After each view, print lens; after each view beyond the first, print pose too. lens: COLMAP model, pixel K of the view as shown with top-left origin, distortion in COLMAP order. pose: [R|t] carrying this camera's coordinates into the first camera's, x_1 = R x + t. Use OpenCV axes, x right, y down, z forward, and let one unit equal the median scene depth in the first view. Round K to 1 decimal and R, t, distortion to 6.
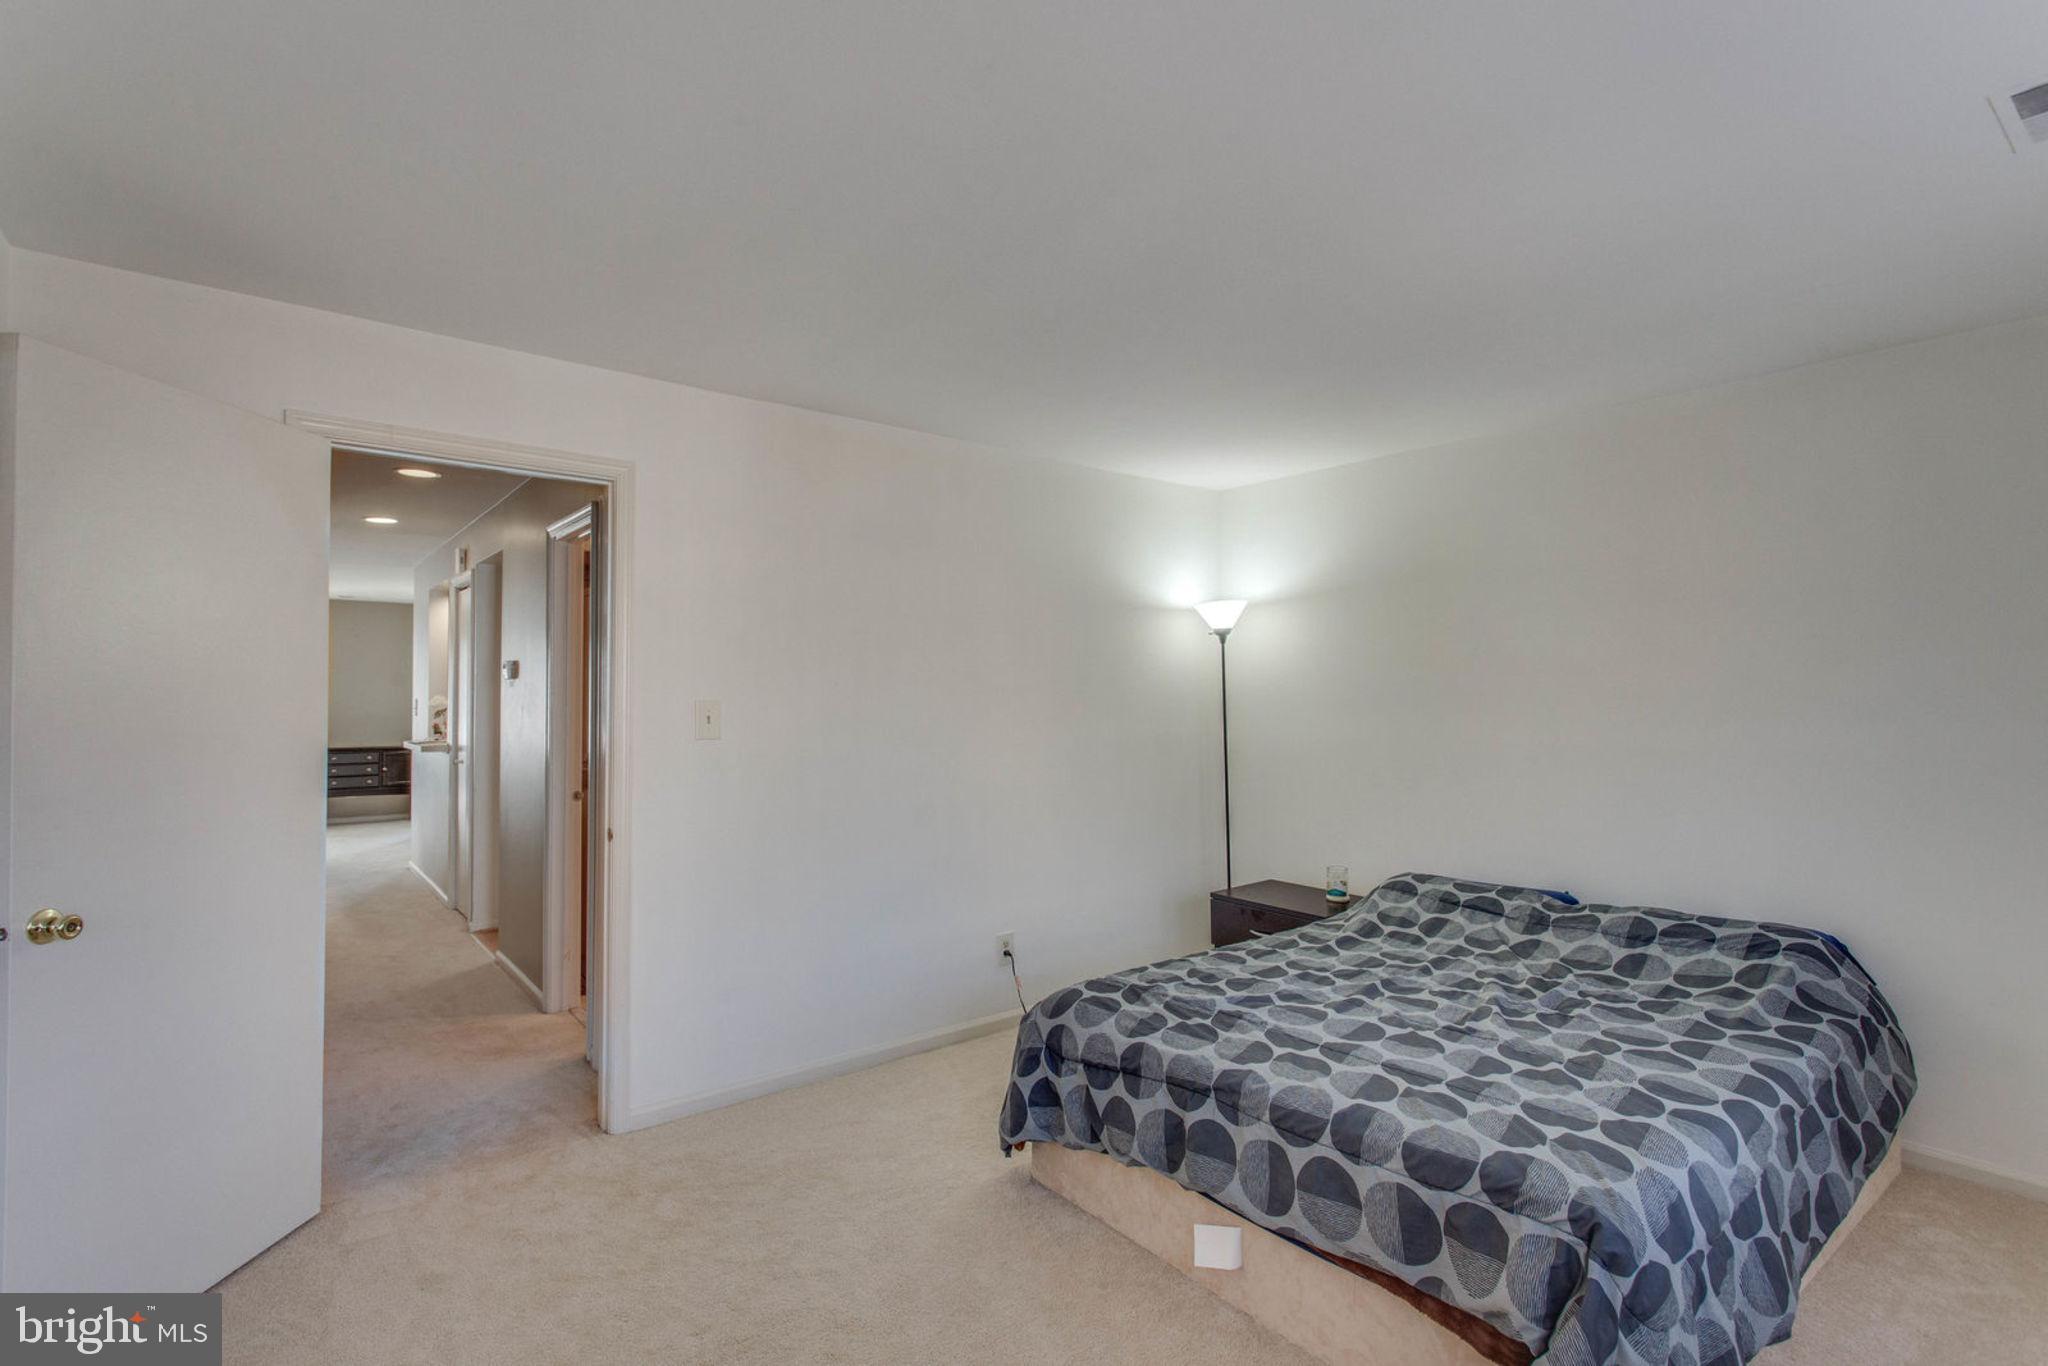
lens RADIAL K [[966.2, 0, 1027.4], [0, 966.2, 703.6], [0, 0, 1]] dist [0.002380, -0.000089]
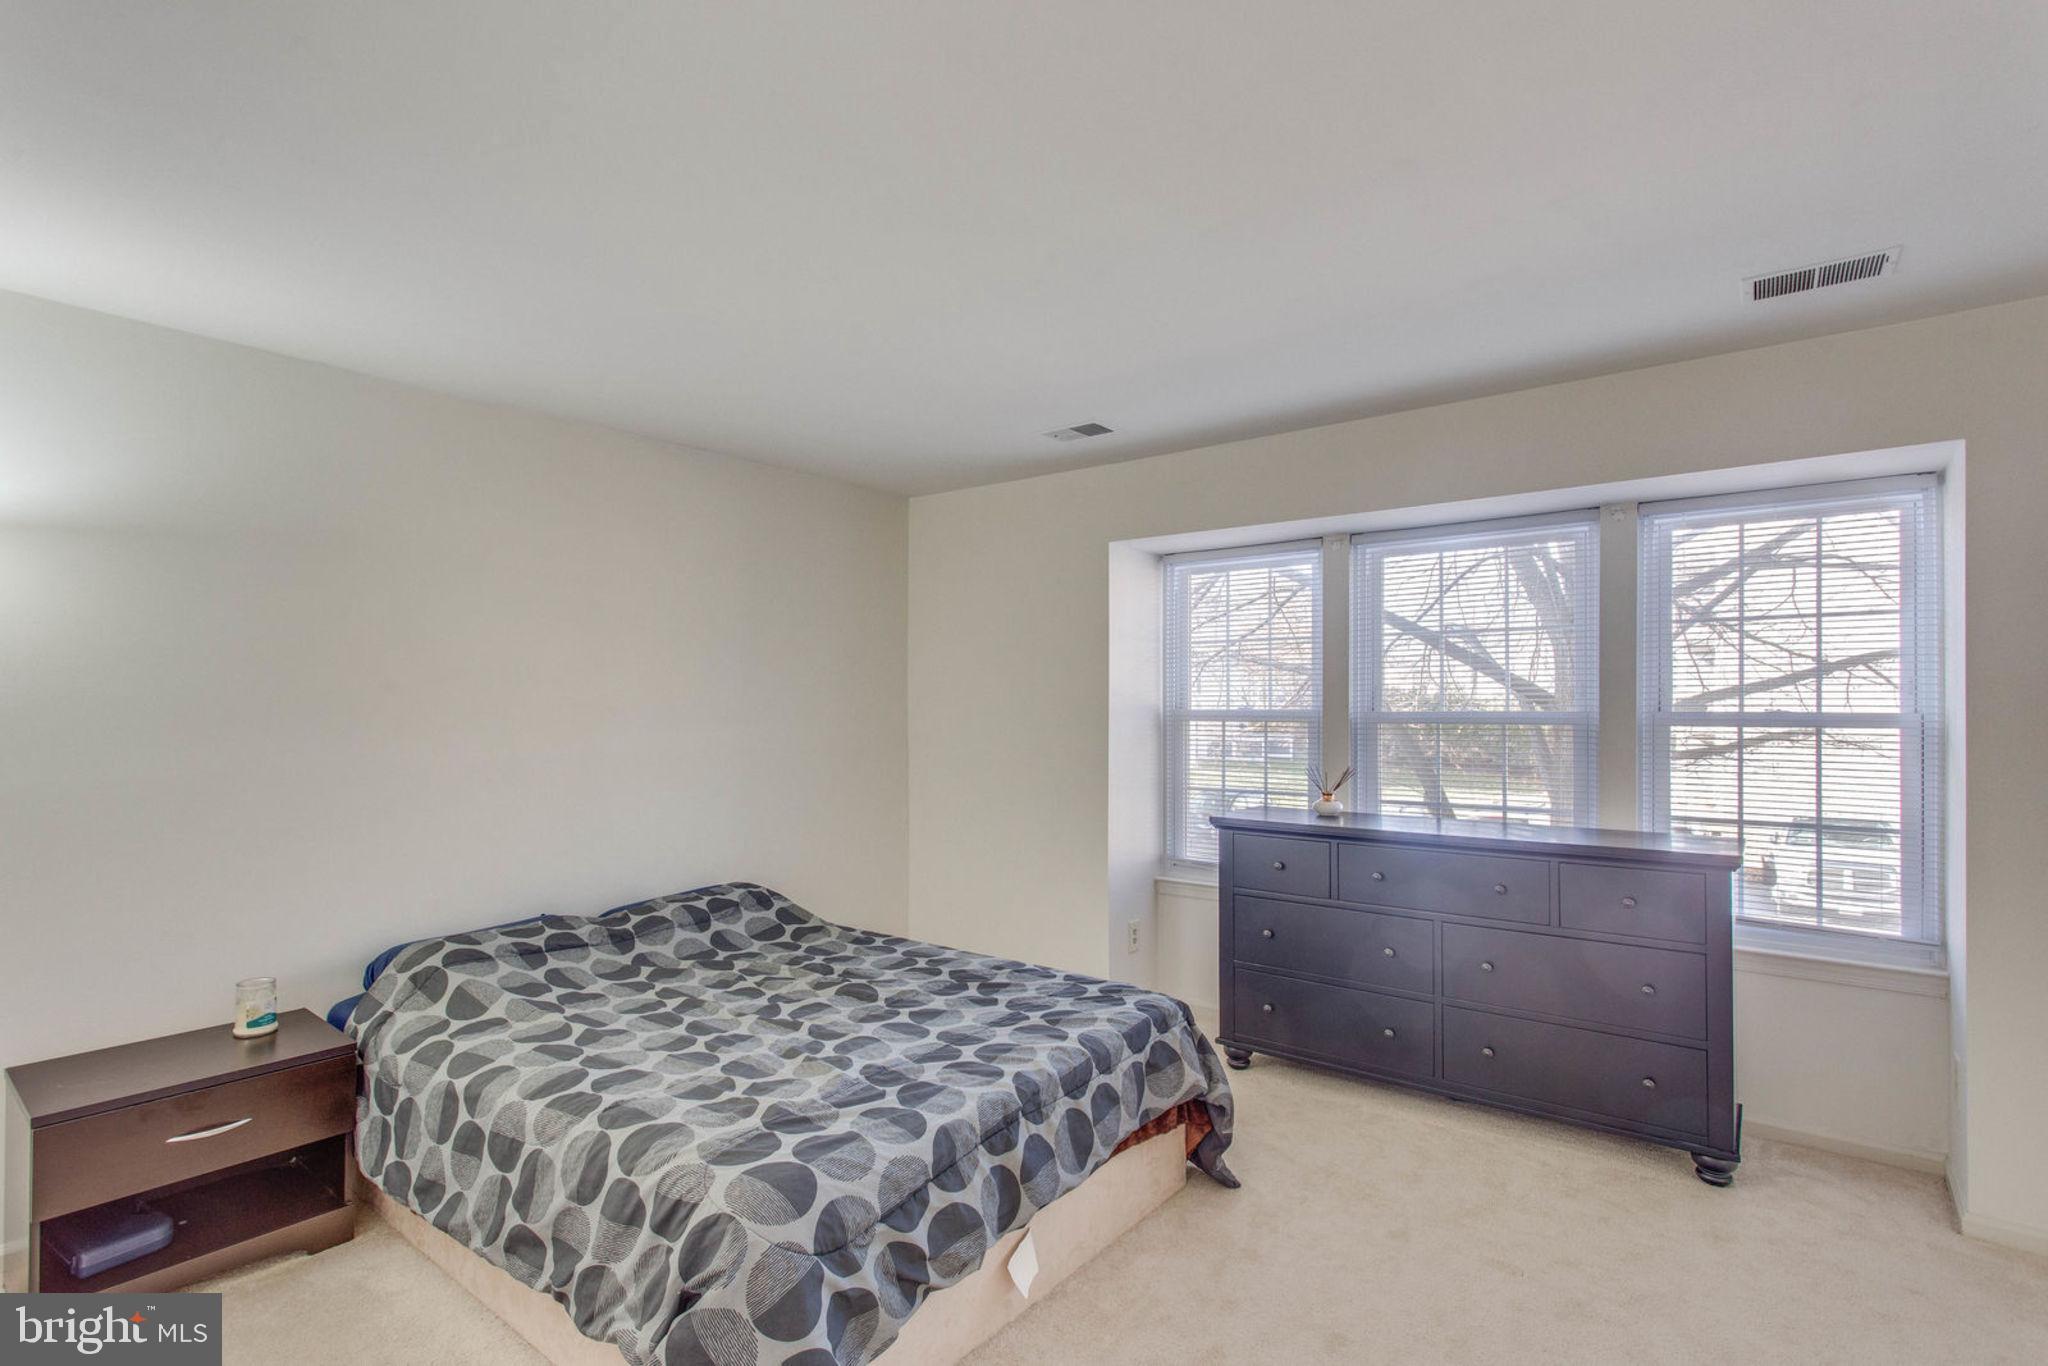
lens RADIAL K [[966.2, 0, 1027.4], [0, 966.2, 703.6], [0, 0, 1]] dist [0.002380, -0.000089]
pose [[-0.236007, 0.001231, 0.971751, -0.837986], [0.000469, 0.999999, -0.001153, -0.013193], [-0.971751, 0.000184, -0.236007, 1.340813]]
